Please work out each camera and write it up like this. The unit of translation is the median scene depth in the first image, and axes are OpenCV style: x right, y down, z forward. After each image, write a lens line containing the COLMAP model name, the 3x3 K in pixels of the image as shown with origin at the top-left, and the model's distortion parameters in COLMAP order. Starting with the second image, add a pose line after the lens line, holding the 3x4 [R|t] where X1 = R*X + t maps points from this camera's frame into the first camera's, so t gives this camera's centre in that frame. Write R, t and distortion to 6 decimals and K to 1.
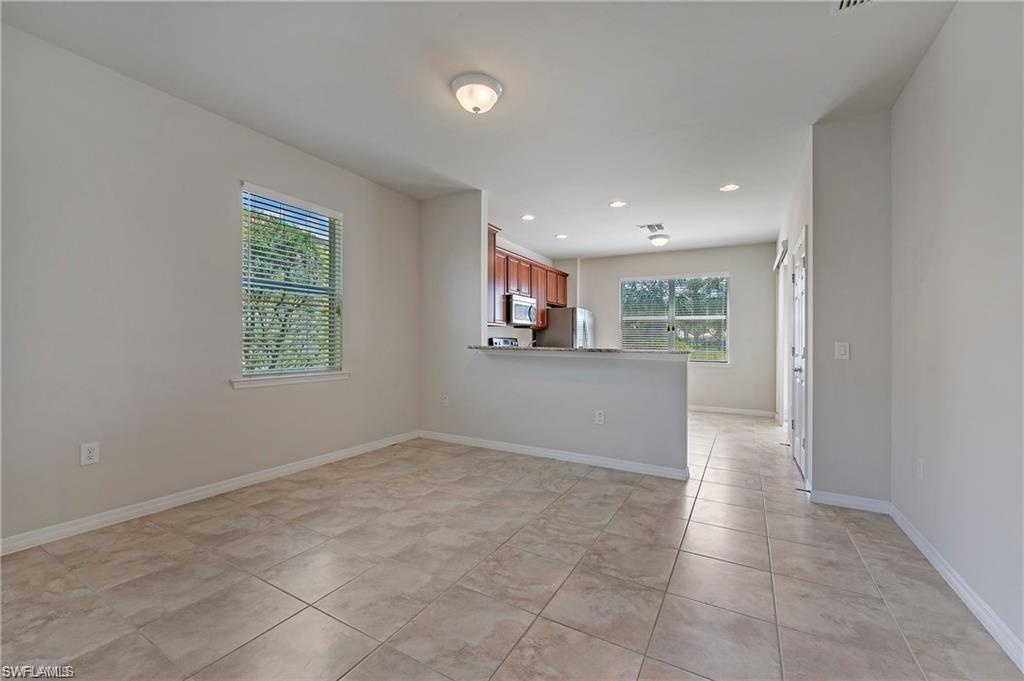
lens RADIAL K [[415.7, 0, 516.0], [0, 415.7, 336.9], [0, 0, 1]] dist [0.002409, -0.000957]
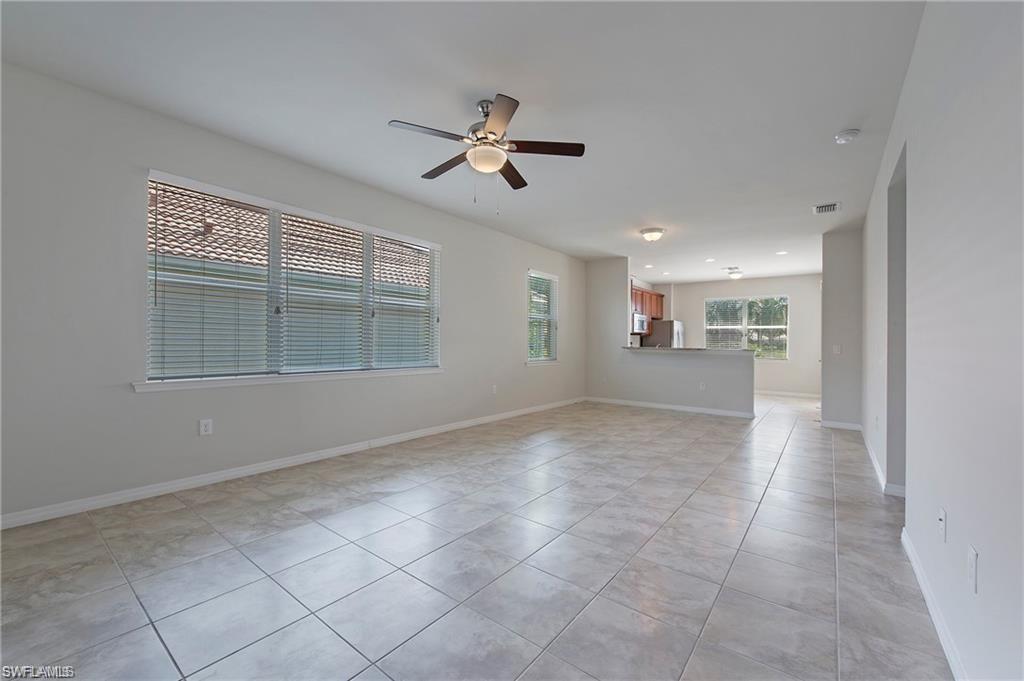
lens RADIAL K [[415.7, 0, 504.7], [0, 415.7, 344.7], [0, 0, 1]] dist [0.002409, -0.000957]
pose [[0.988010, 0.003386, -0.154350, -0.212209], [-0.000331, 0.999804, 0.019811, -0.014114], [0.154386, -0.019522, 0.987818, -0.528467]]
